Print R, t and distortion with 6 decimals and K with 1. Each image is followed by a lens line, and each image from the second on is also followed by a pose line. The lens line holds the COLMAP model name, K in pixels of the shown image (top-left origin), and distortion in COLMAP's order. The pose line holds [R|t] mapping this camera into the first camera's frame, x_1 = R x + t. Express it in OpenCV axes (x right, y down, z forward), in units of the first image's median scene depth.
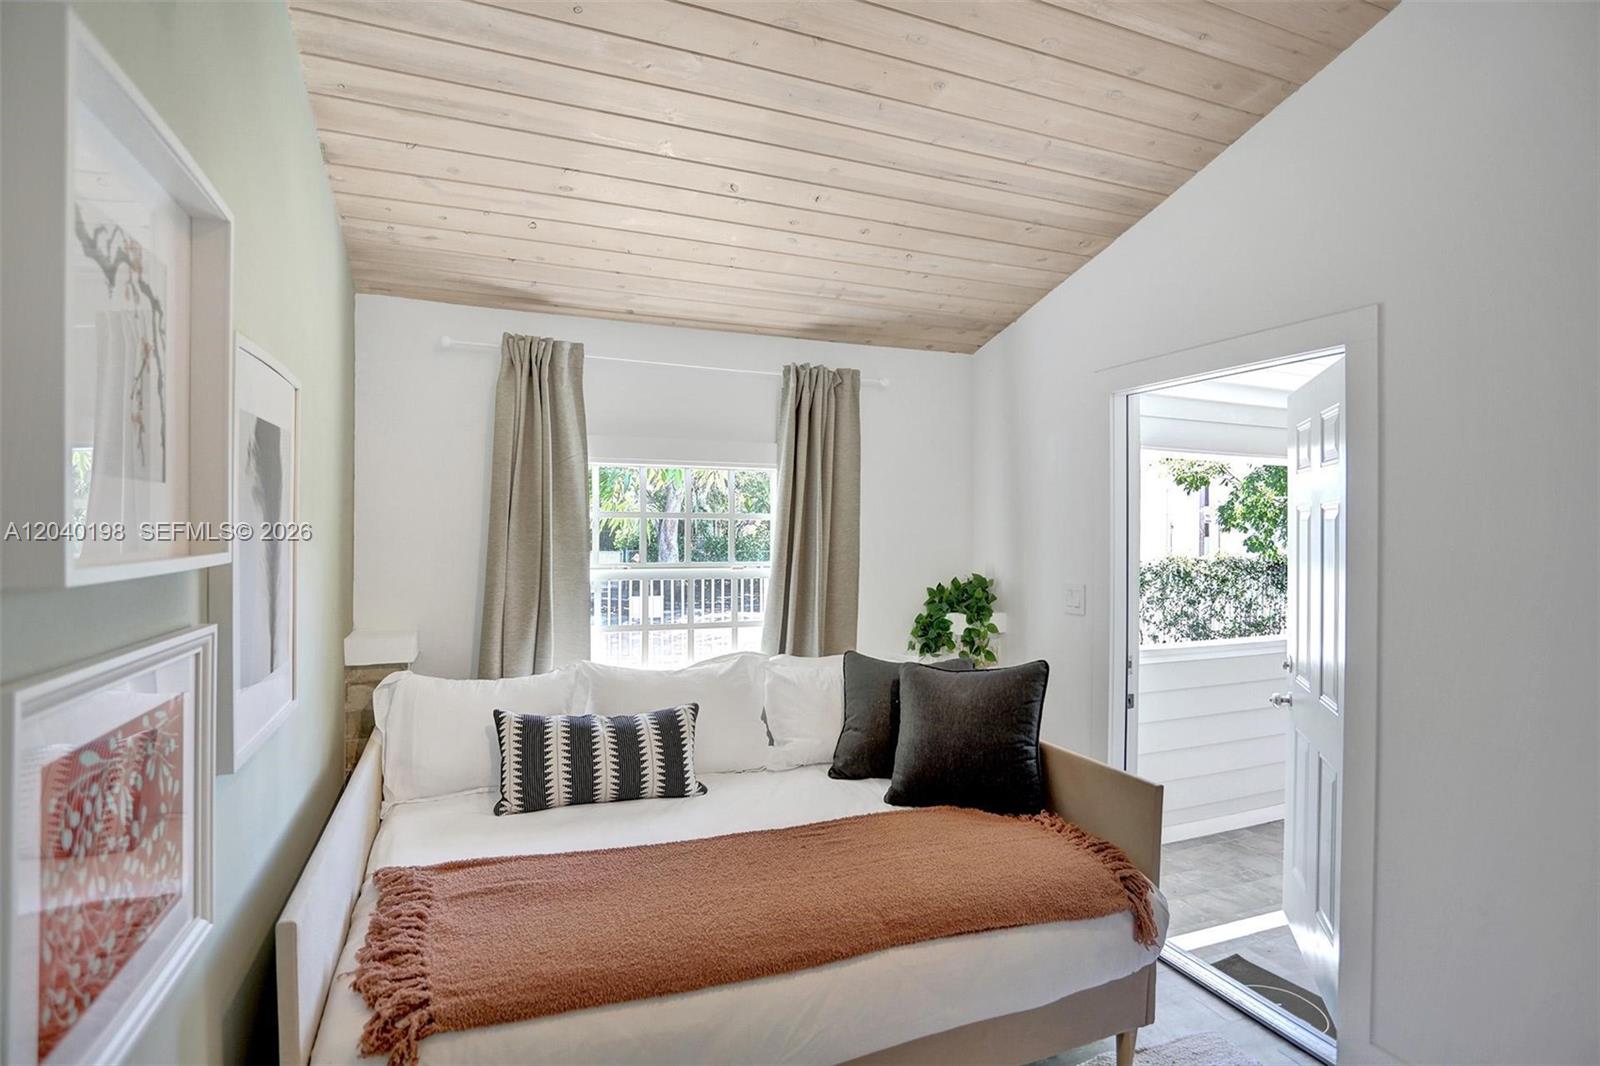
lens RADIAL K [[806.2, 0, 795.4], [0, 806.2, 552.0], [0, 0, 1]] dist [-0.069557, 0.033417]
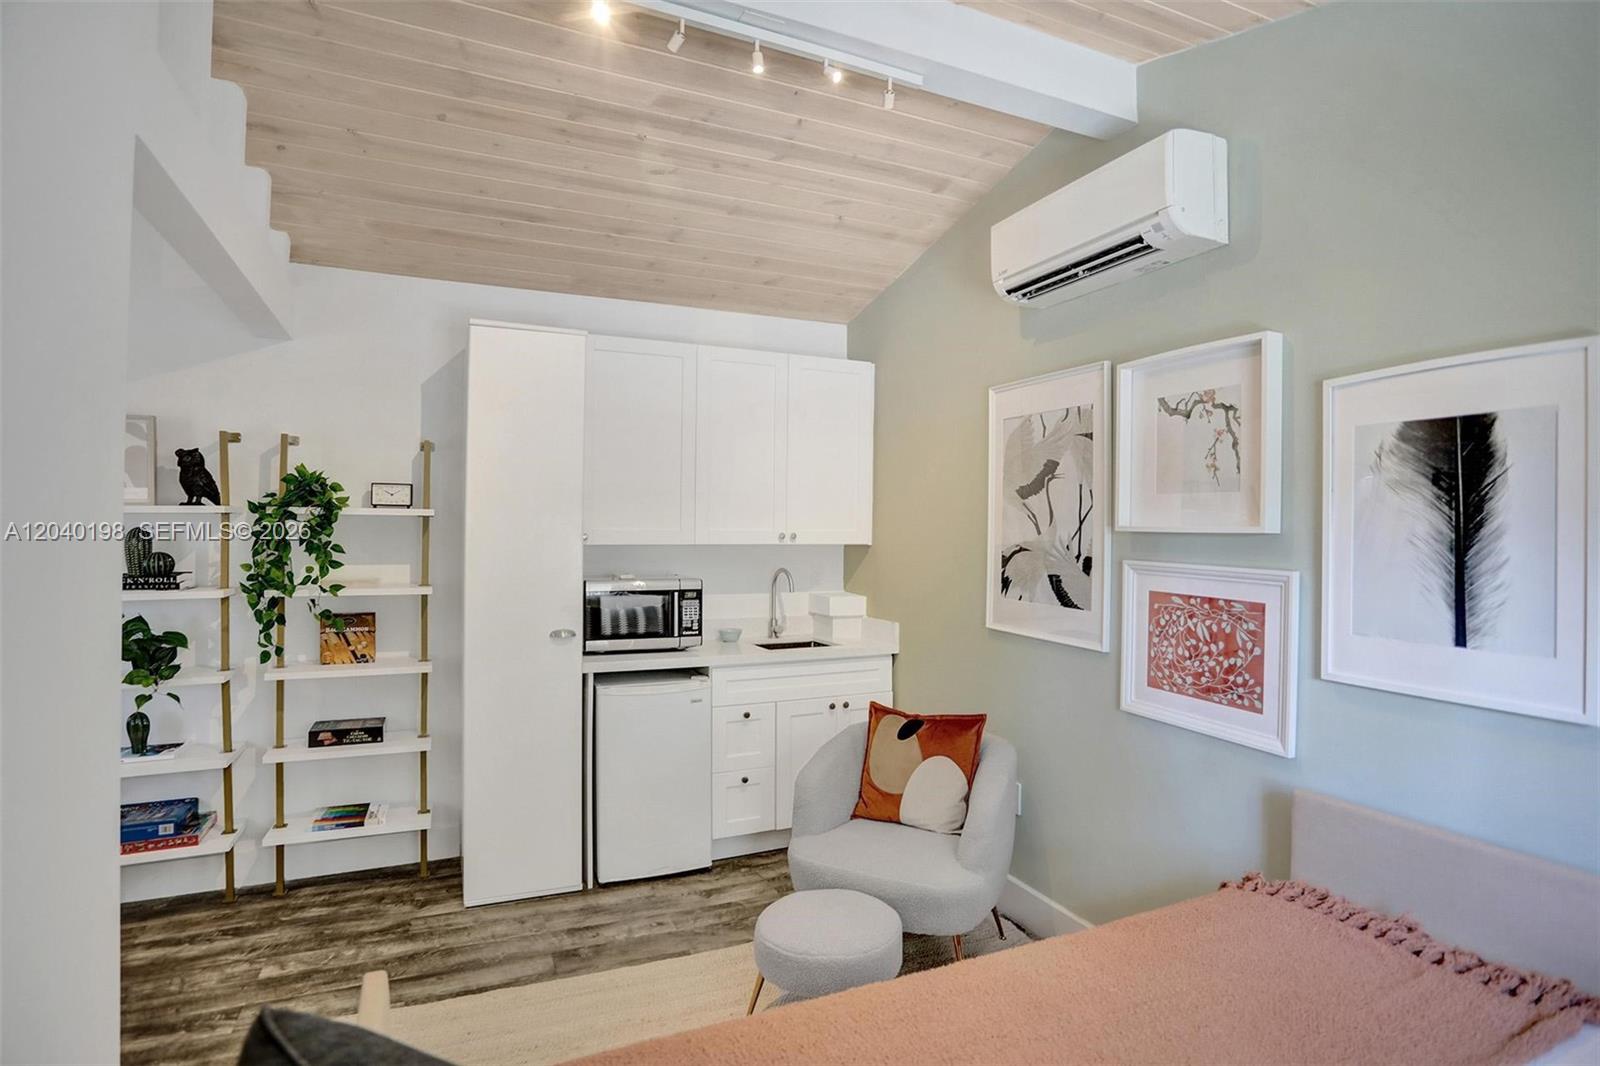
lens RADIAL K [[788.3, 0, 809.3], [0, 788.3, 533.4], [0, 0, 1]] dist [-0.073606, 0.032496]
pose [[-0.999214, -0.019751, -0.034362, 0.383655], [-0.020806, 0.999314, 0.030624, -0.017098], [0.033733, 0.031315, -0.998940, 3.012732]]
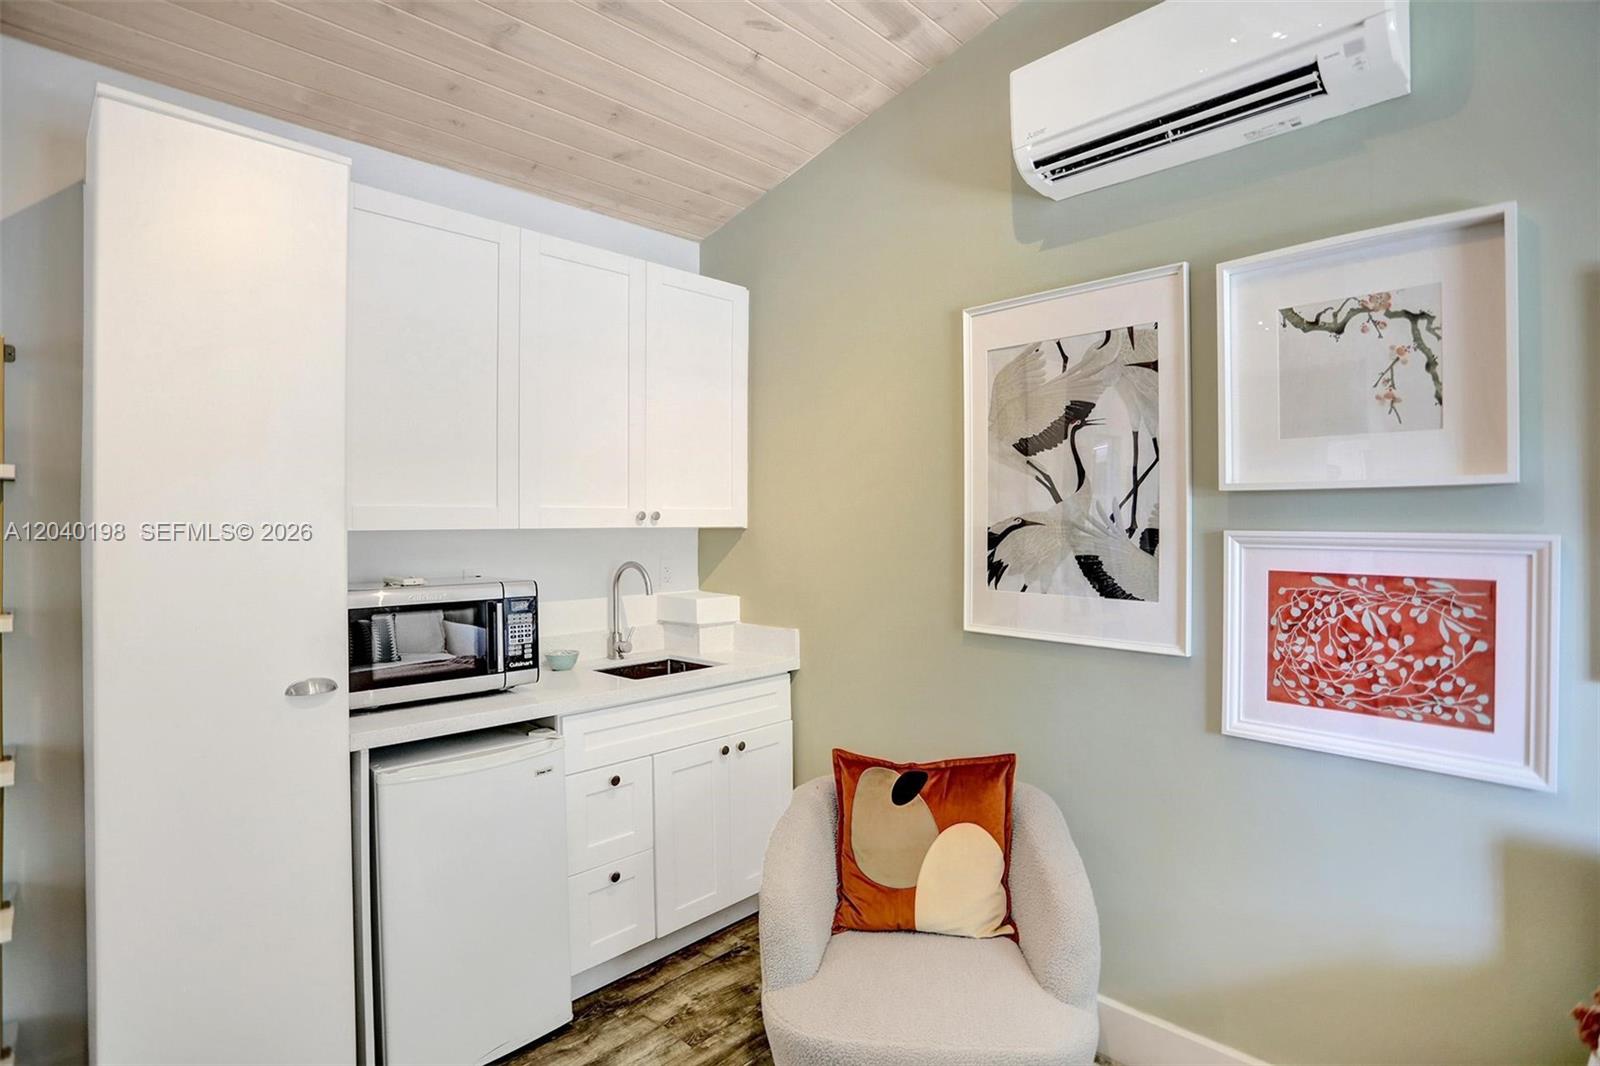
lens RADIAL K [[767.9, 0, 801.6], [0, 767.9, 527.9], [0, 0, 1]] dist [-0.070365, 0.028637]
pose [[-0.923686, -0.002973, -0.383139, 0.869452], [-0.013000, 0.999637, 0.023584, 0.084463], [0.382930, 0.026765, -0.923389, 1.859328]]
